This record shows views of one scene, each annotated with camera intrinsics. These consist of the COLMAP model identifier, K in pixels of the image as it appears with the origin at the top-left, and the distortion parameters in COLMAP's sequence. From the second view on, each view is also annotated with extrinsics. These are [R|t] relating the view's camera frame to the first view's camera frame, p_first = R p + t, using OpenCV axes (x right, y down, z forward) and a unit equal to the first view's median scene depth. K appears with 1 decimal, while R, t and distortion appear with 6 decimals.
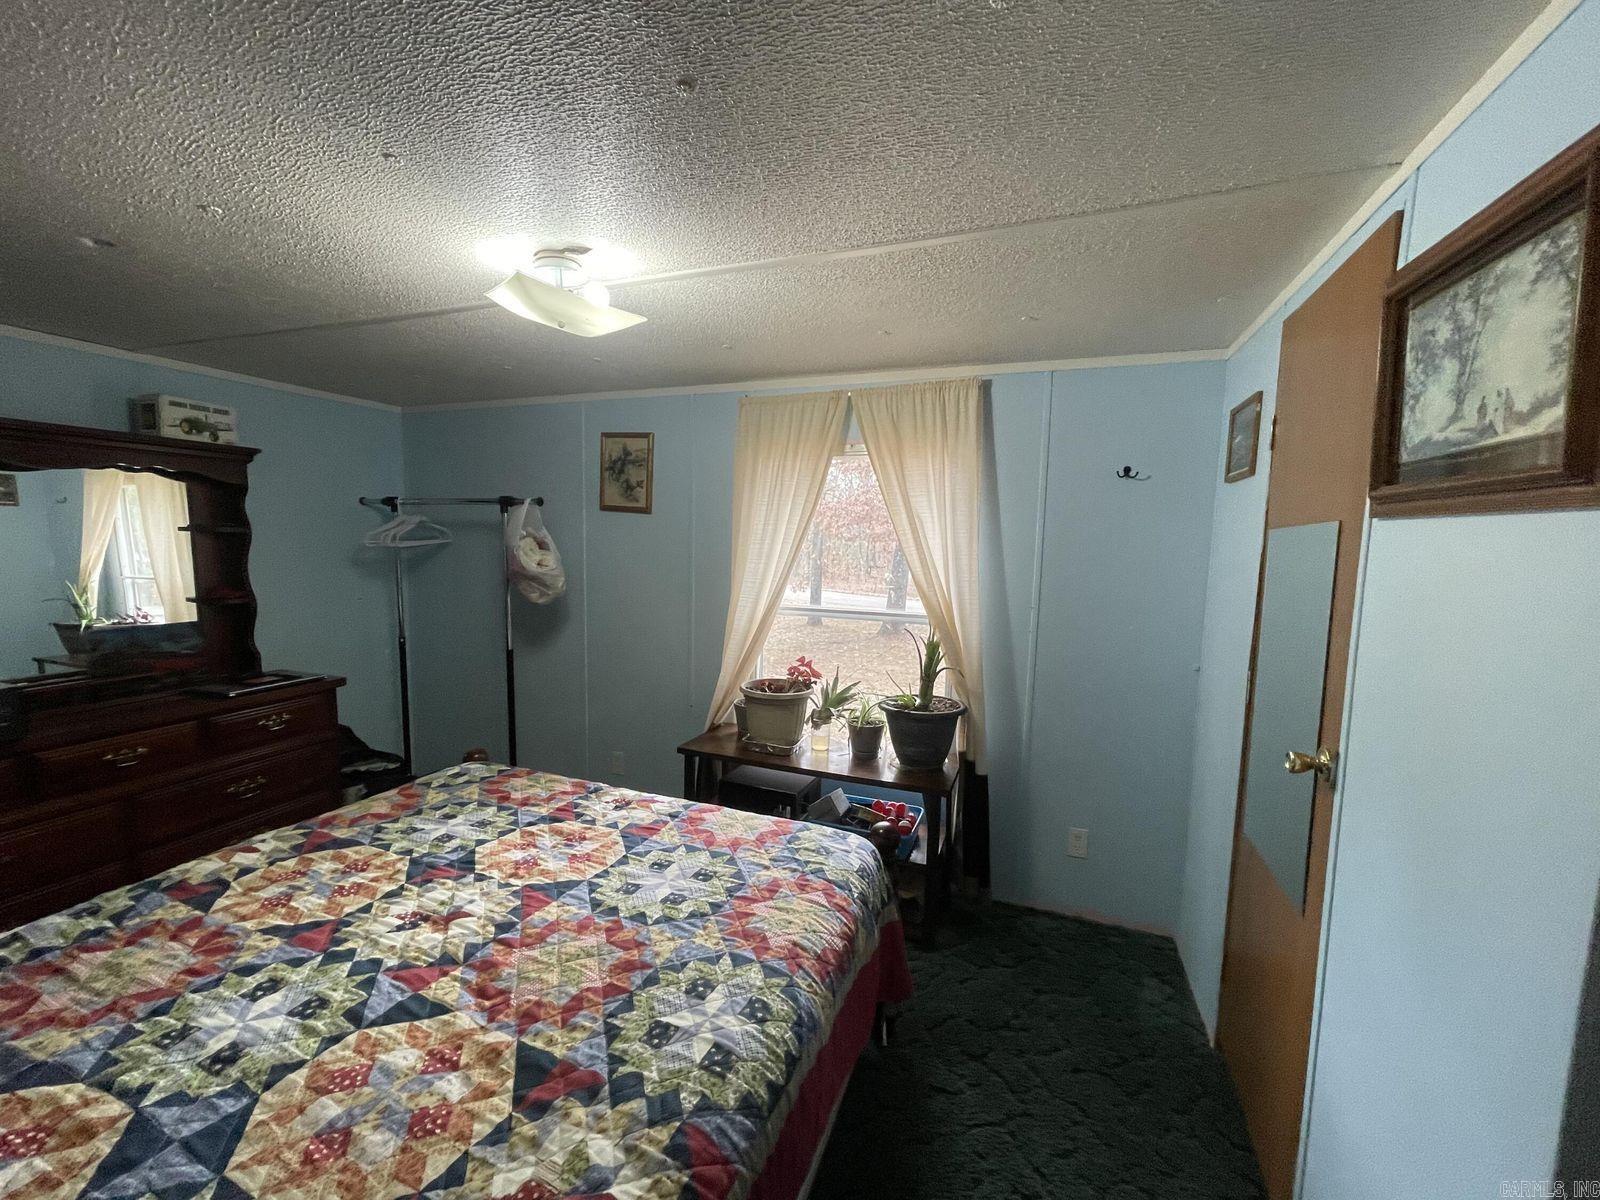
lens RADIAL K [[641.8, 0, 794.9], [0, 641.8, 606.4], [0, 0, 1]] dist [-0.001393, -0.000416]
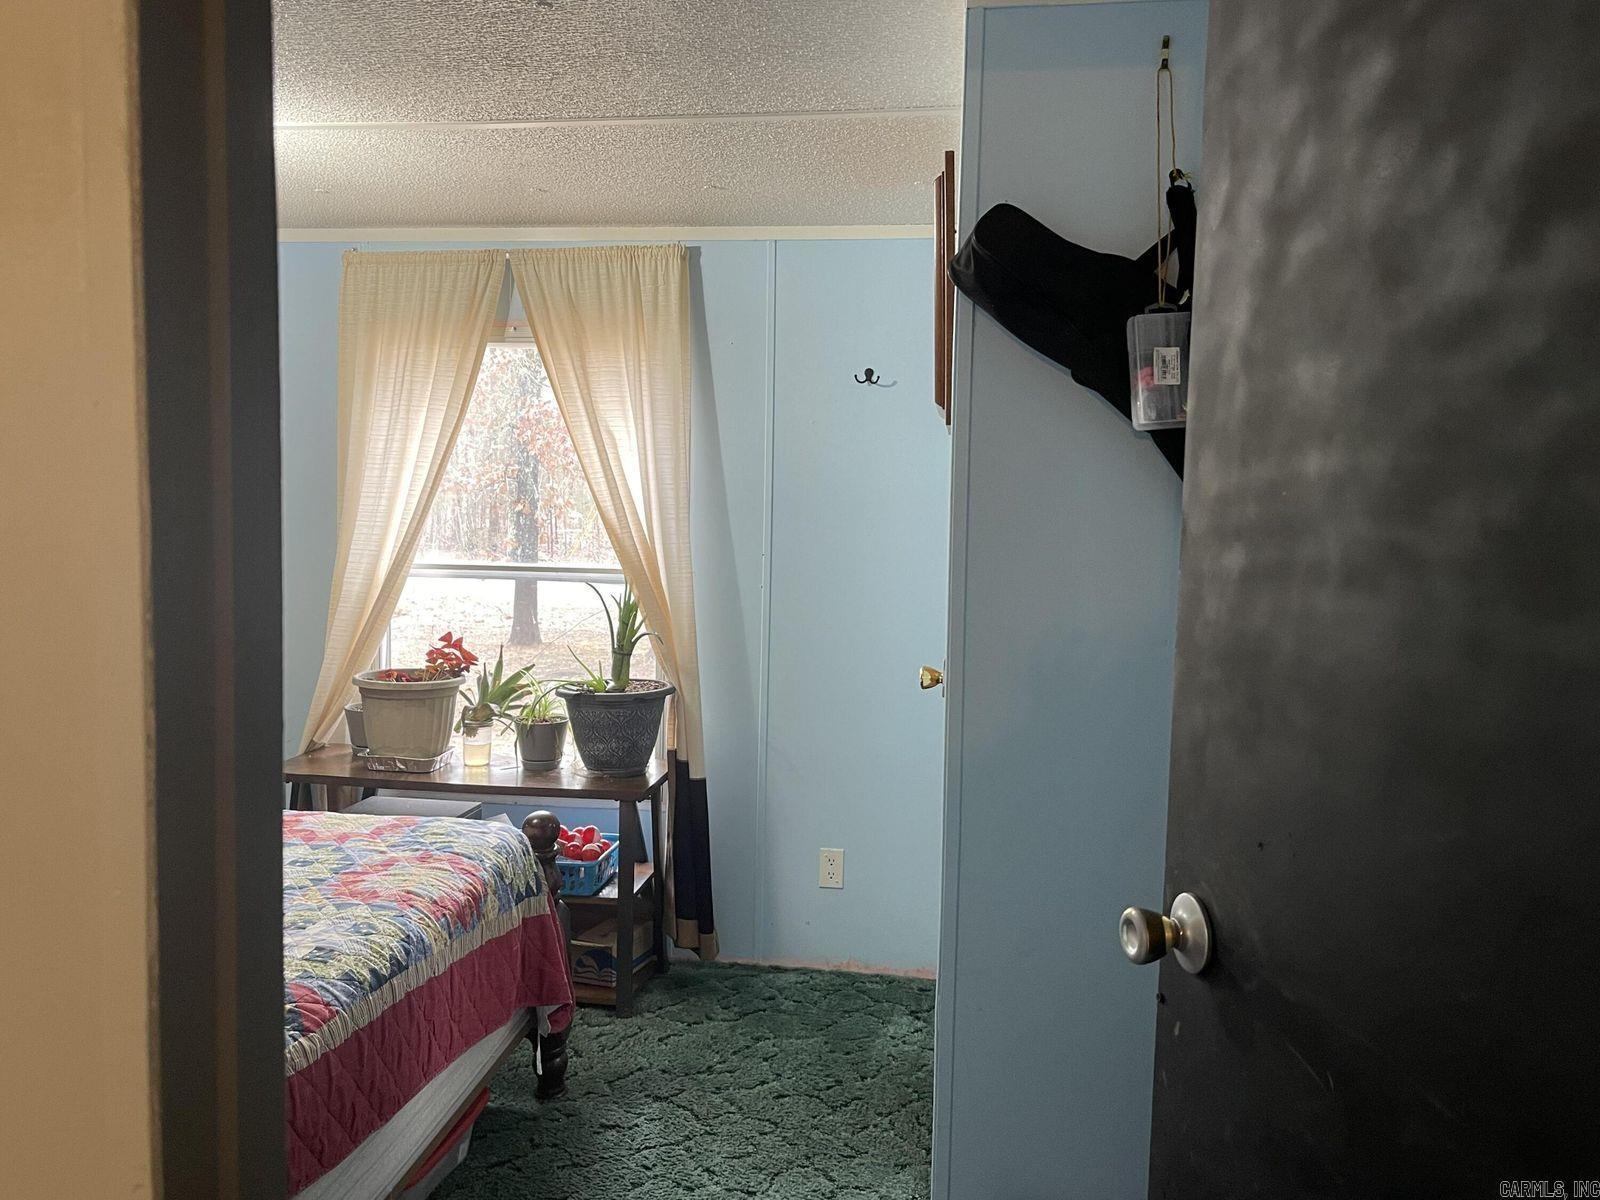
lens RADIAL K [[1312.6, 0, 795.8], [0, 1312.6, 596.2], [0, 0, 1]] dist [0.025382, -0.011817]
pose [[0.974432, -0.020666, 0.223732, 0.096576], [0.023657, 0.999663, -0.010696, 0.101135], [-0.223436, 0.015715, 0.974592, -0.738747]]
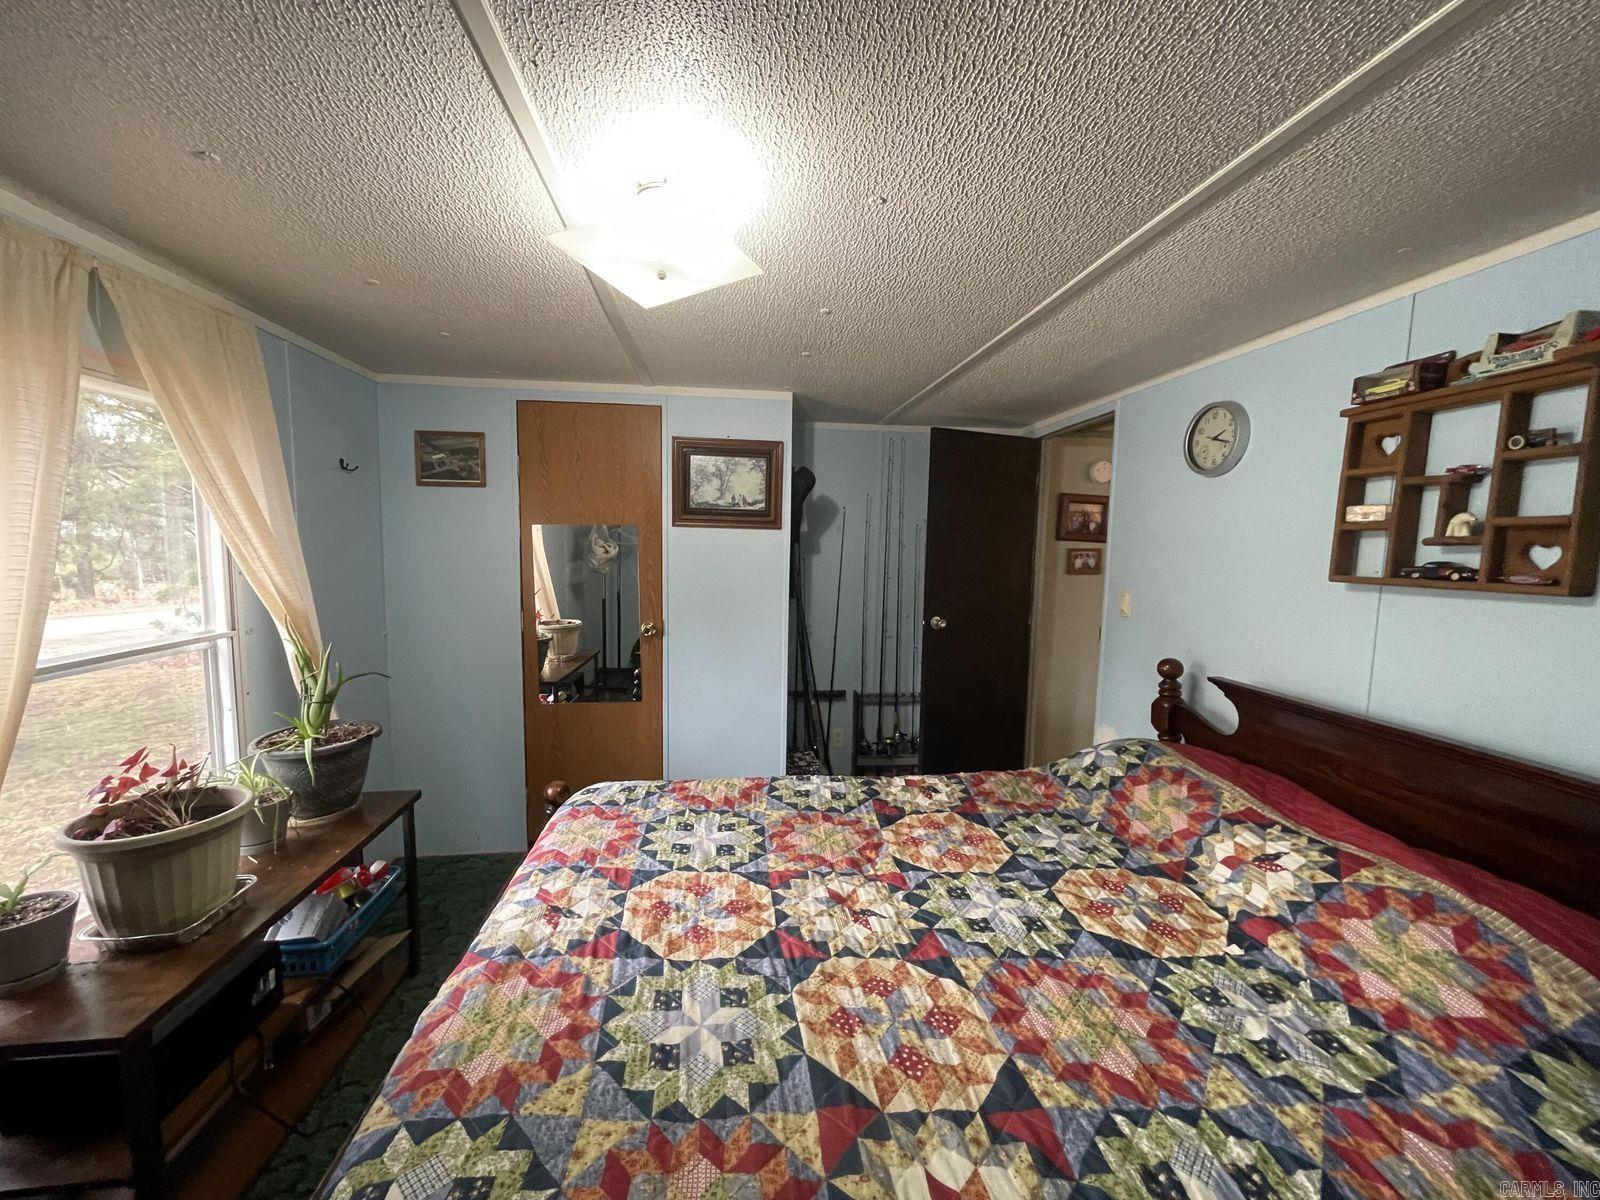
lens RADIAL K [[641.8, 0, 803.7], [0, 641.8, 584.9], [0, 0, 1]] dist [-0.001393, -0.000416]
pose [[-0.475154, -0.090483, 0.875238, -1.134910], [0.061549, 0.988844, 0.135642, -0.149818], [-0.877747, 0.118321, -0.464284, 1.205375]]
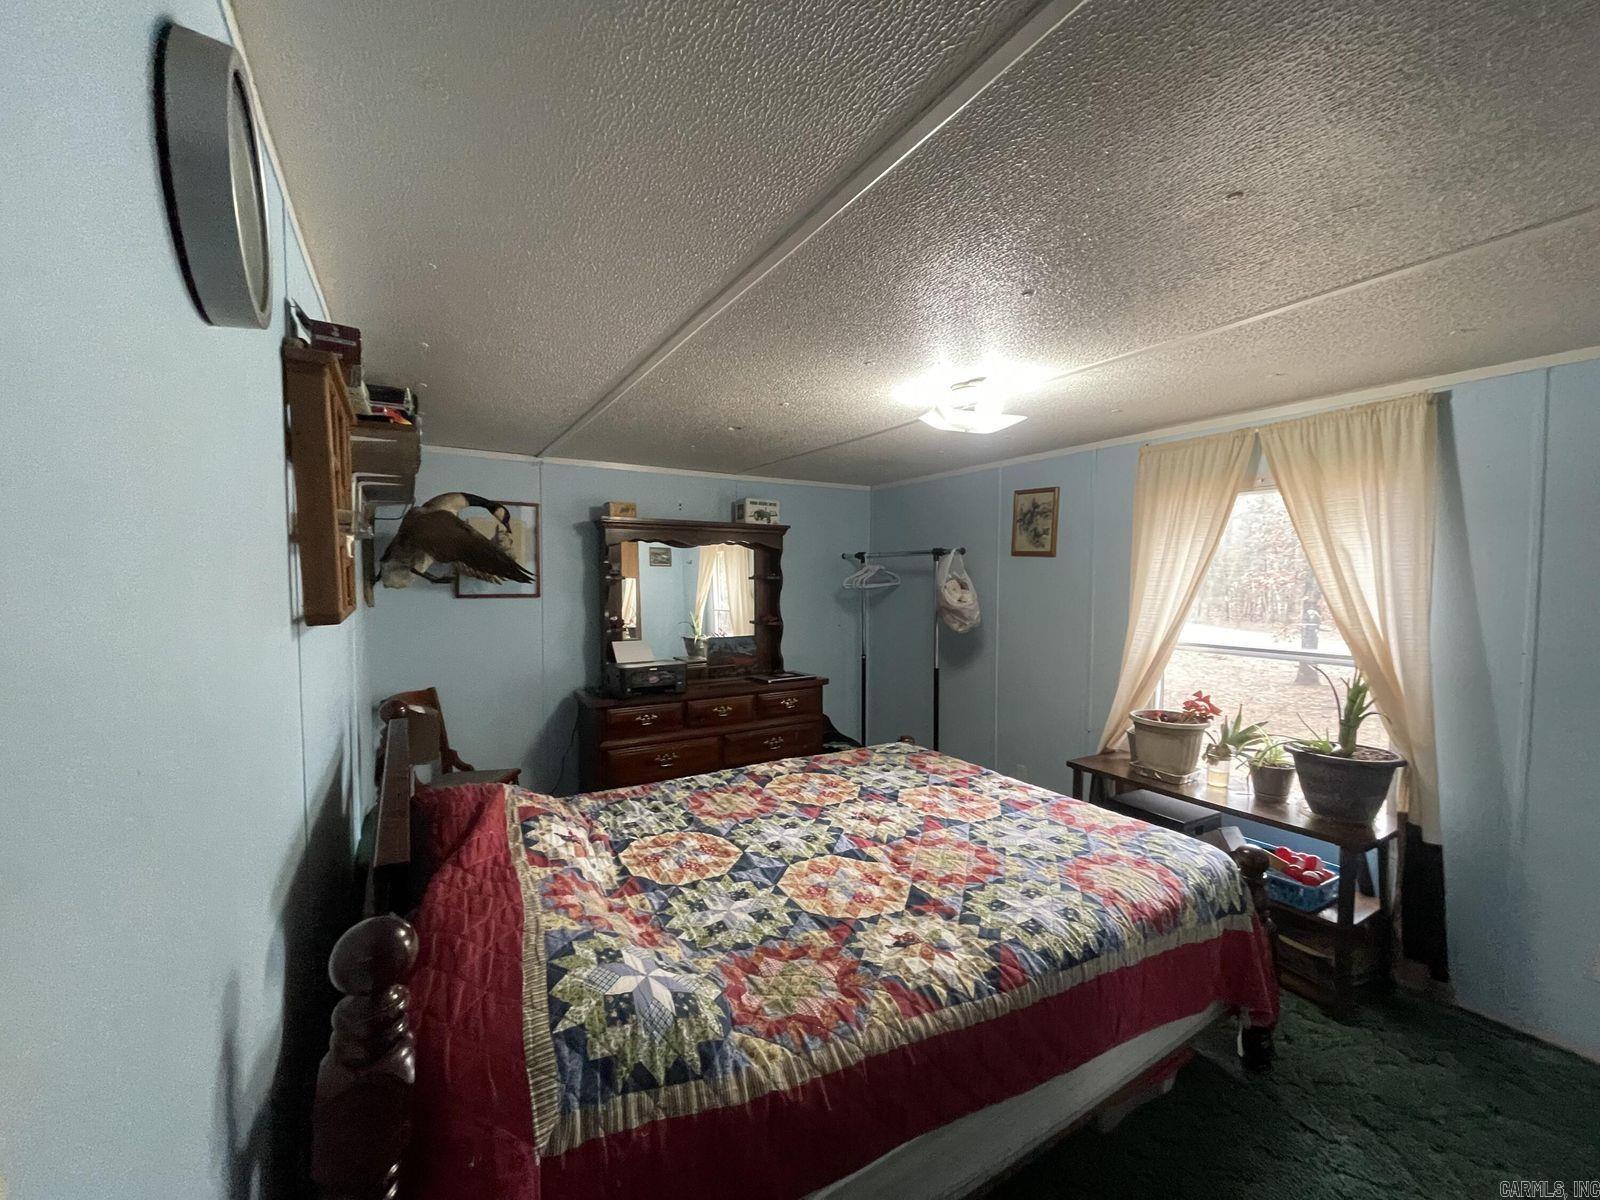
lens RADIAL K [[641.8, 0, 793.0], [0, 641.8, 607.6], [0, 0, 1]] dist [-0.001393, -0.000416]
pose [[0.787059, 0.008357, -0.616821, 0.209041], [-0.048273, 0.997676, -0.048078, 0.042354], [0.614985, 0.067616, 0.785634, -0.326471]]
